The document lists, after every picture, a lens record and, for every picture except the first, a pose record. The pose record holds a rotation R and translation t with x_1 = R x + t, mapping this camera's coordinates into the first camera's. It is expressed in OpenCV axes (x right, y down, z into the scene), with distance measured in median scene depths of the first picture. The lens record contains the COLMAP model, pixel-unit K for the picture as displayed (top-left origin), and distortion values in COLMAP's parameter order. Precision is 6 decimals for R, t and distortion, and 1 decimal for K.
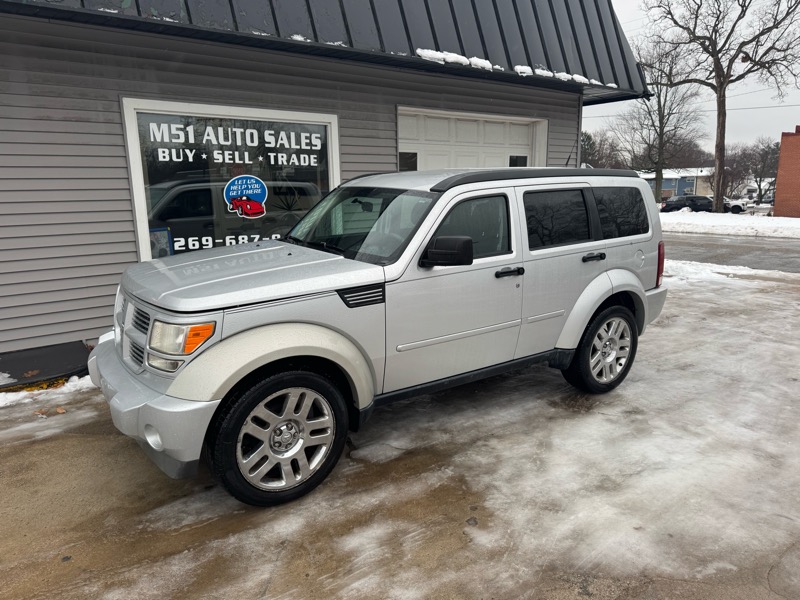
lens RADIAL K [[564.7, 0, 405.6], [0, 564.7, 302.3], [0, 0, 1]] dist [0.019718, -0.018828]
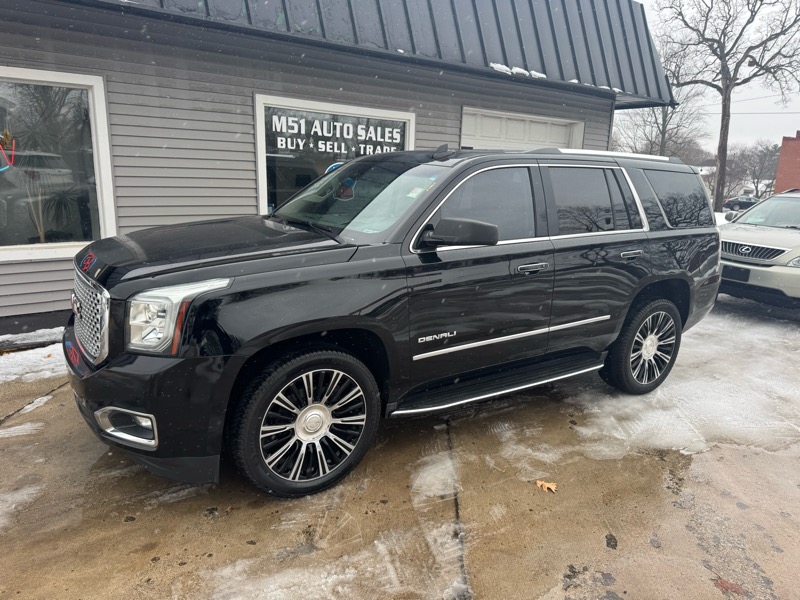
lens RADIAL K [[564.7, 0, 405.6], [0, 564.7, 302.3], [0, 0, 1]] dist [0.019718, -0.018828]
pose [[0.999037, 0.041489, 0.014244, -0.144216], [-0.041824, 0.998835, 0.024050, 0.030156], [-0.013230, -0.024623, 0.999609, -0.174553]]
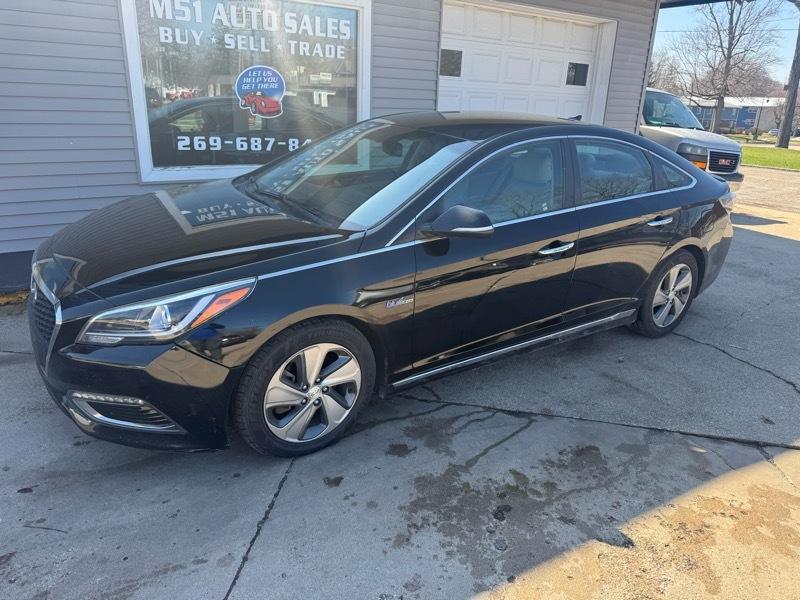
lens RADIAL K [[569.2, 0, 401.4], [0, 569.2, 300.3], [0, 0, 1]] dist [-0.006437, -0.000049]
pose [[0.996120, 0.070599, -0.052549, 0.000378], [-0.062814, 0.988526, 0.137374, -0.003862], [0.061645, -0.133540, 0.989124, 0.104030]]
